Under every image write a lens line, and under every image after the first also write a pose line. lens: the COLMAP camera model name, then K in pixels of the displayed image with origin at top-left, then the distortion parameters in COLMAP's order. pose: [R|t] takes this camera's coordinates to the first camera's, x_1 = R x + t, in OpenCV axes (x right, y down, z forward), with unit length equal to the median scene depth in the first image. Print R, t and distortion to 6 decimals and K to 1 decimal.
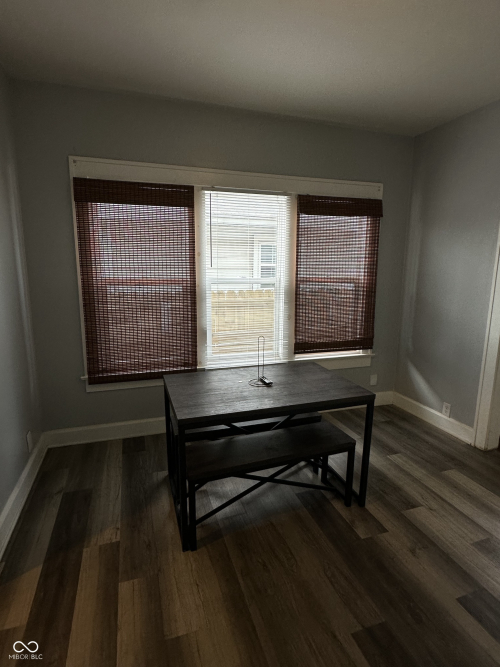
lens RADIAL K [[355.5, 0, 250.0], [0, 355.5, 333.5], [0, 0, 1]] dist [0.003188, 0.000810]
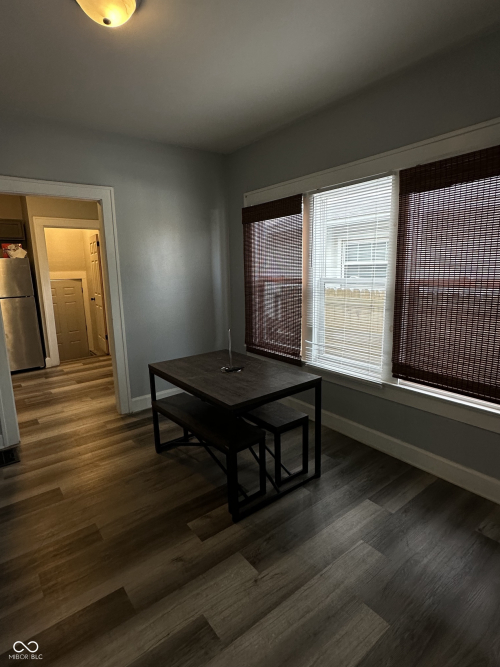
lens RADIAL K [[355.5, 0, 250.0], [0, 355.5, 333.5], [0, 0, 1]] dist [0.003188, 0.000810]
pose [[0.334756, 0.162857, -0.928125, 0.879713], [-0.148988, 0.981710, 0.118522, -0.097774], [0.930452, 0.098603, 0.352897, 0.510518]]
